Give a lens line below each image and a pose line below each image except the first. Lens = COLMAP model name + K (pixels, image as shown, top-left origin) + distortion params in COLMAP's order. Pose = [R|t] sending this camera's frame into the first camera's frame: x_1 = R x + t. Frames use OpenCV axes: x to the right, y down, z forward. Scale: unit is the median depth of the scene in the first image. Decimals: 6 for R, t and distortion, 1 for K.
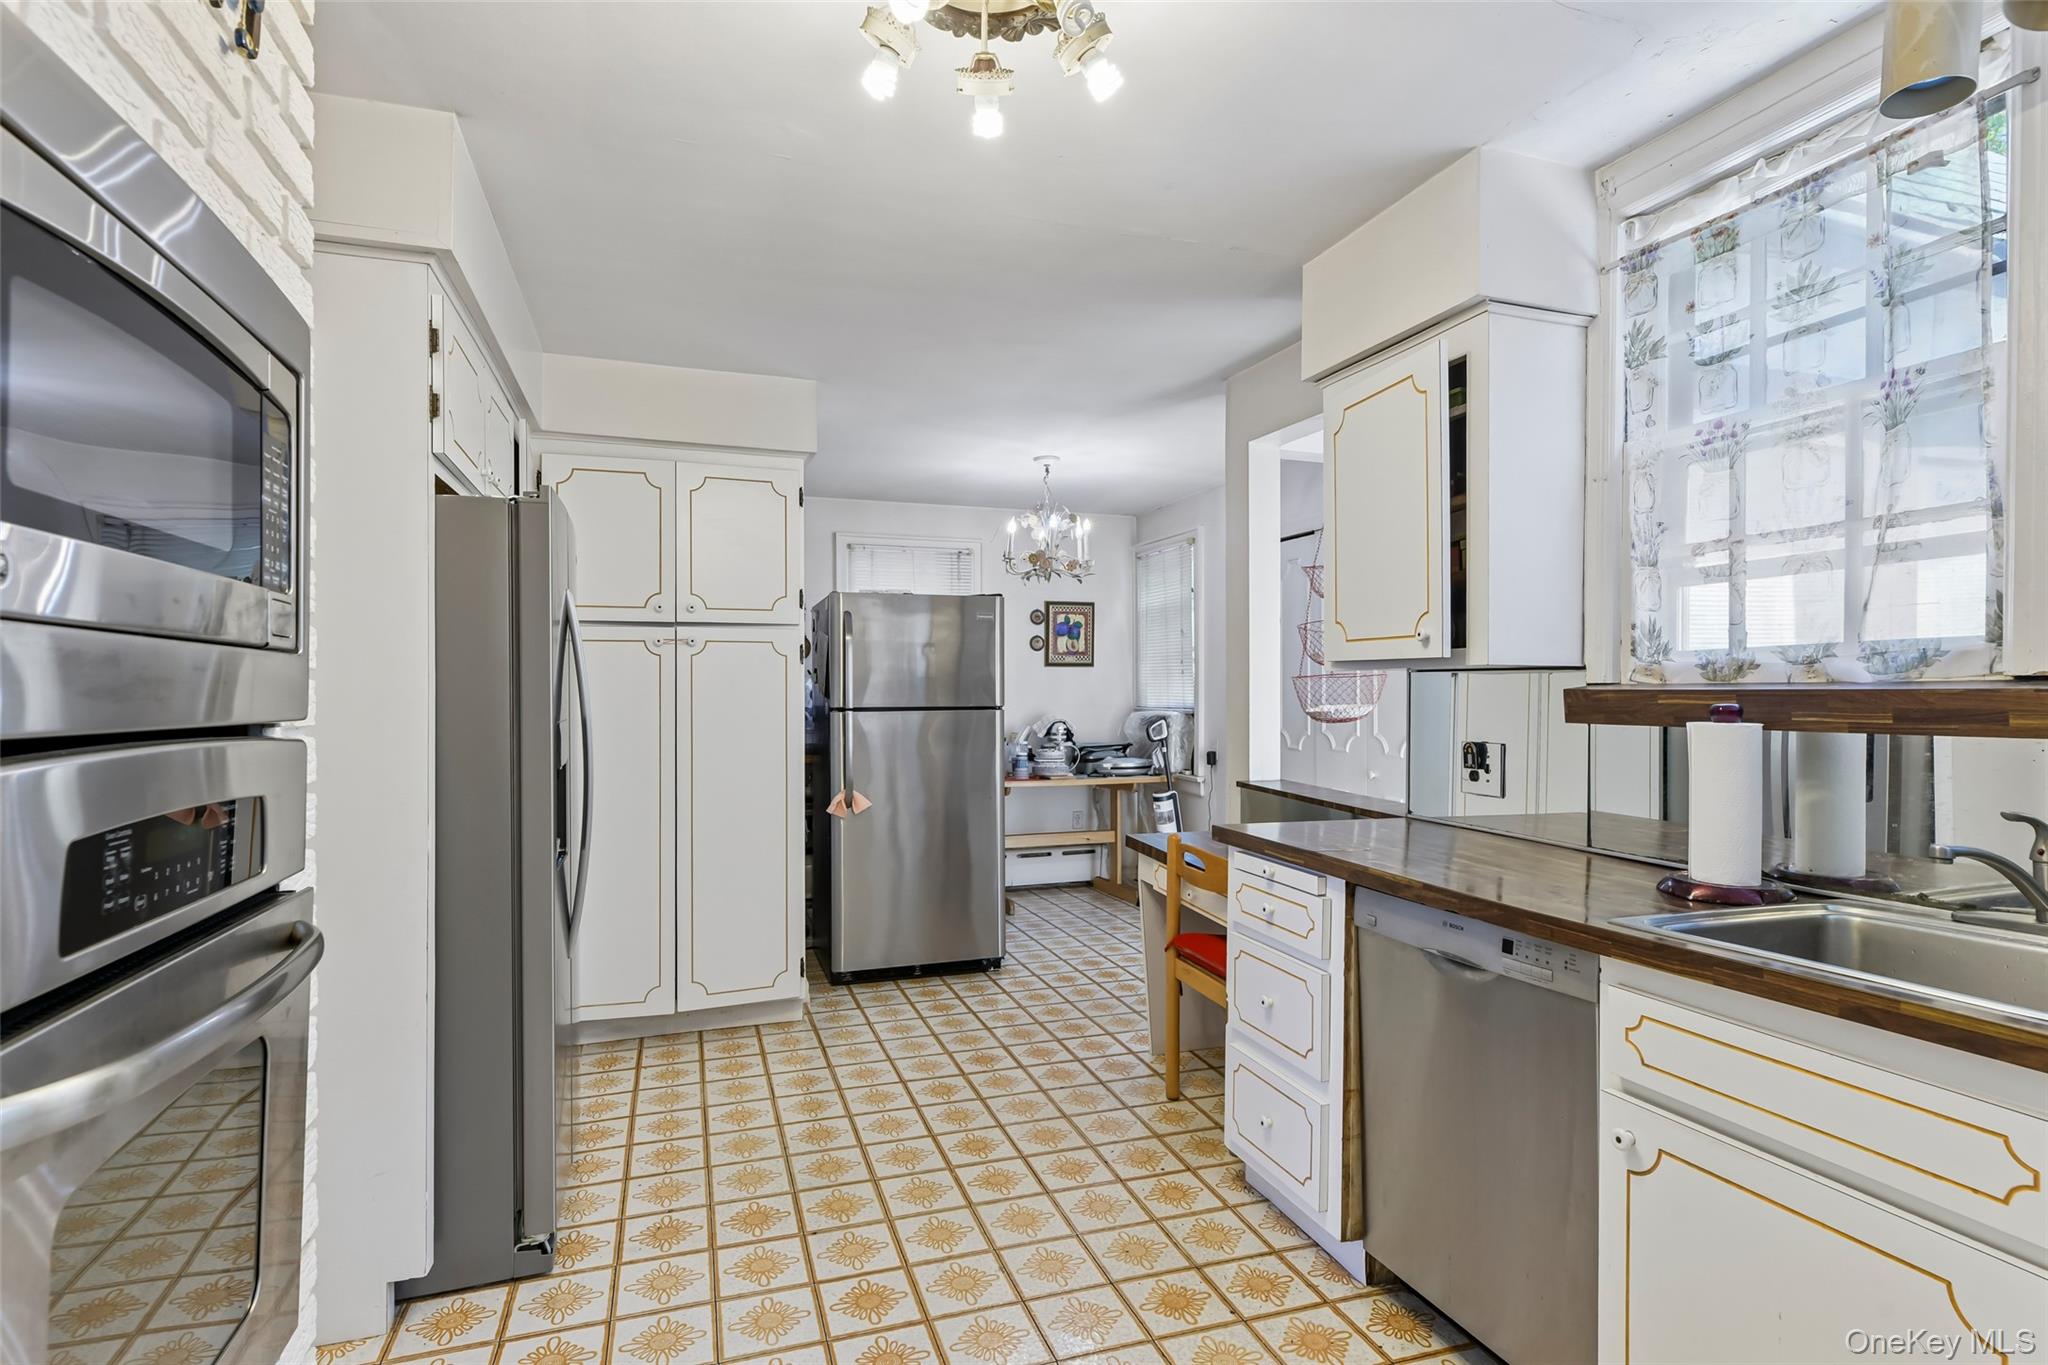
lens RADIAL K [[1026.7, 0, 1073.8], [0, 1026.7, 693.3], [0, 0, 1]] dist [0.013427, -0.005196]
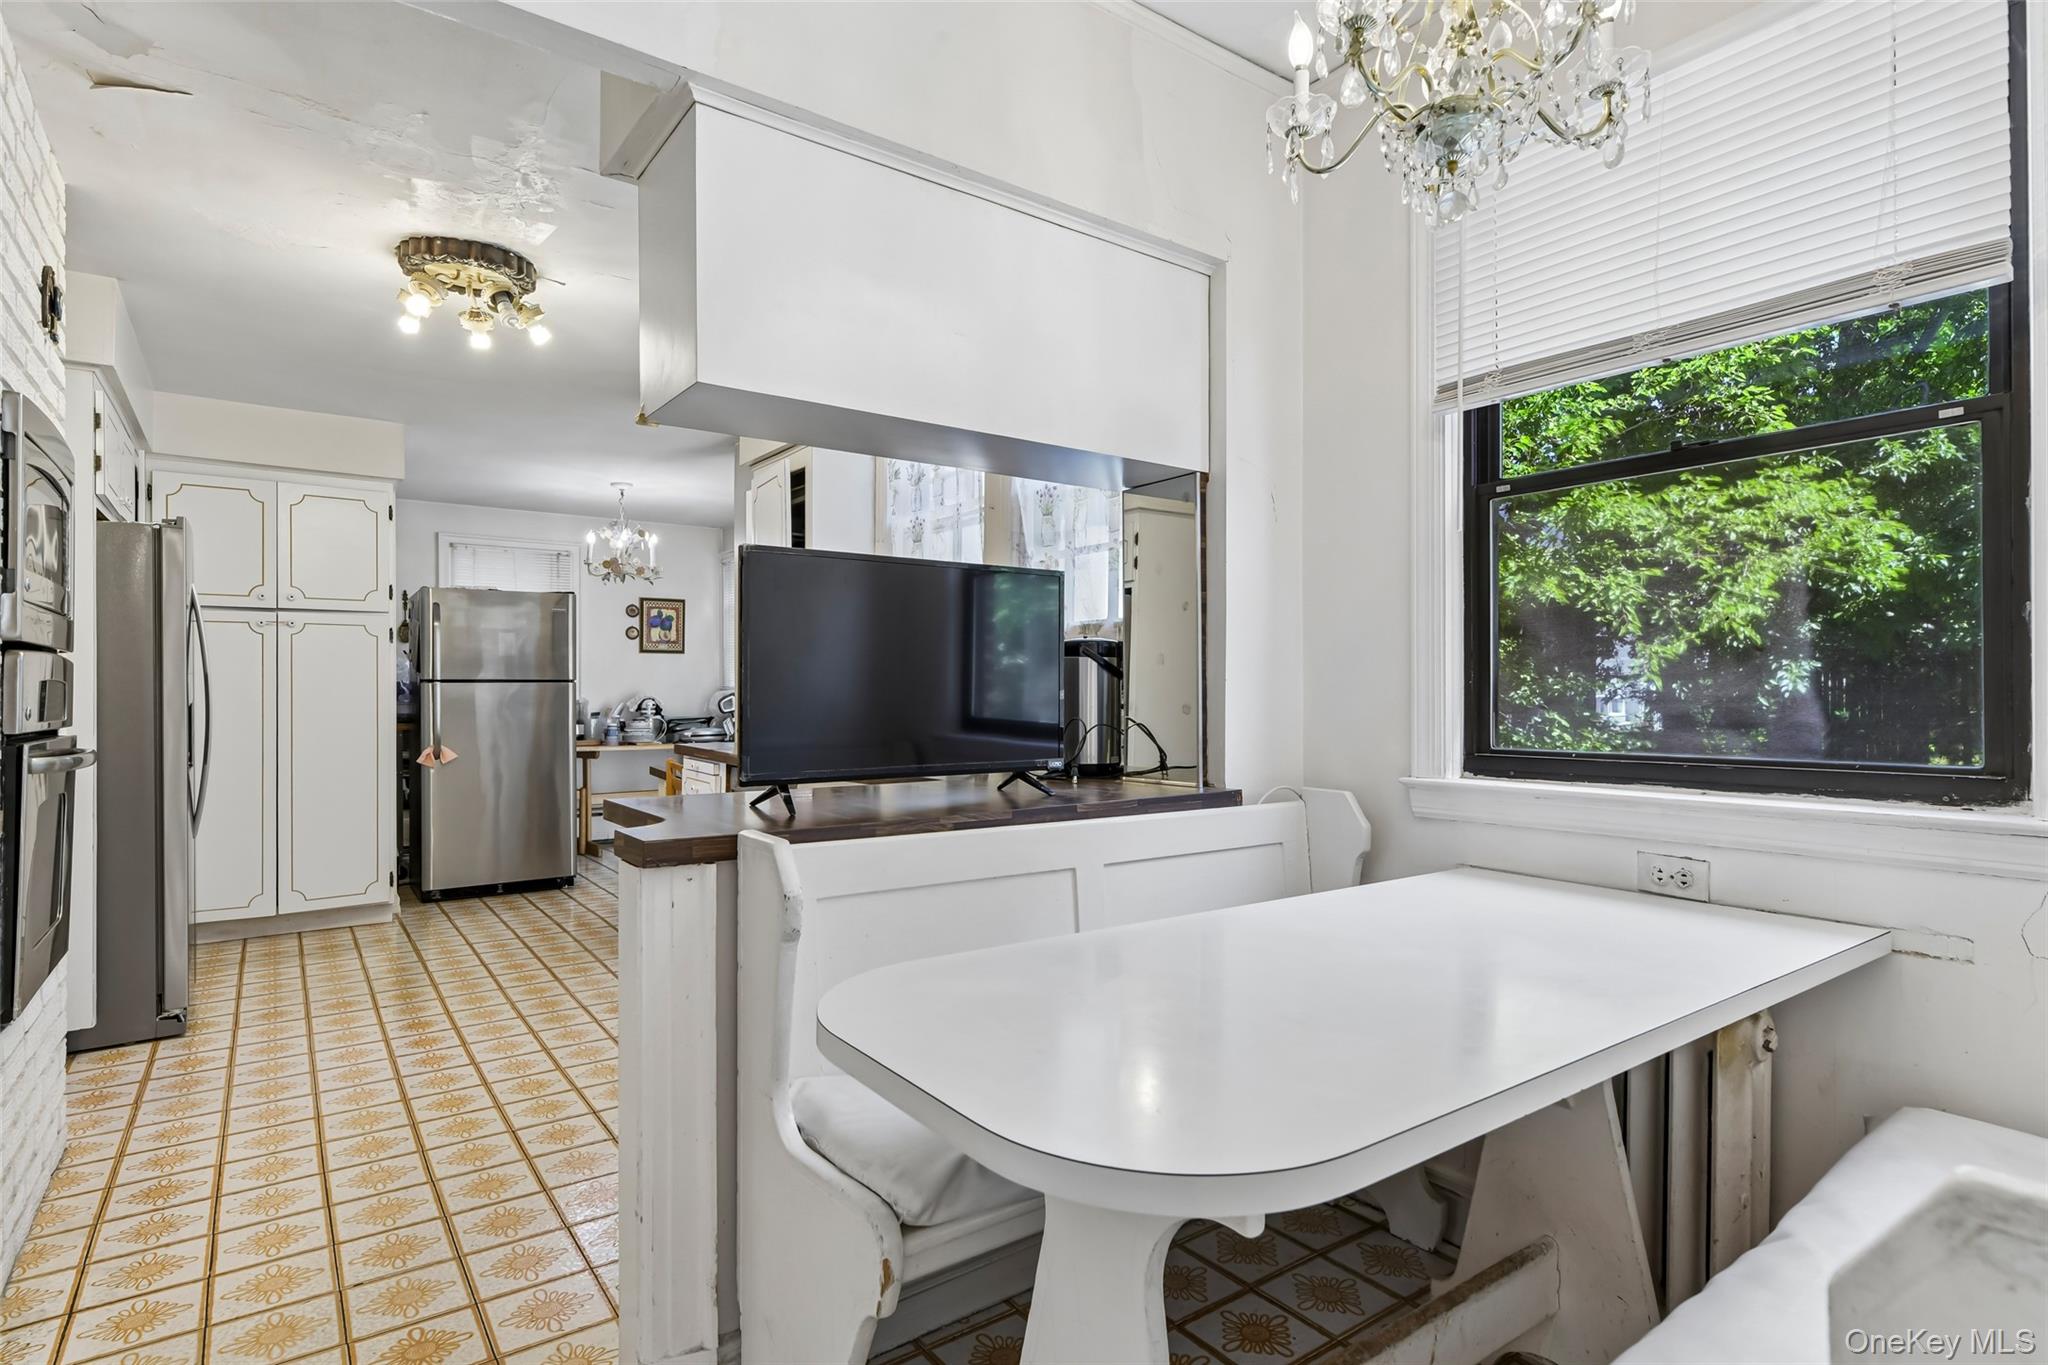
lens RADIAL K [[1026.7, 0, 1045.4], [0, 1026.7, 693.0], [0, 0, 1]] dist [0.013427, -0.005196]
pose [[0.961846, 0.000131, 0.273591, 0.149615], [-0.000475, 0.999999, 0.001189, 0.028472], [-0.273591, -0.001274, 0.961845, -0.410550]]
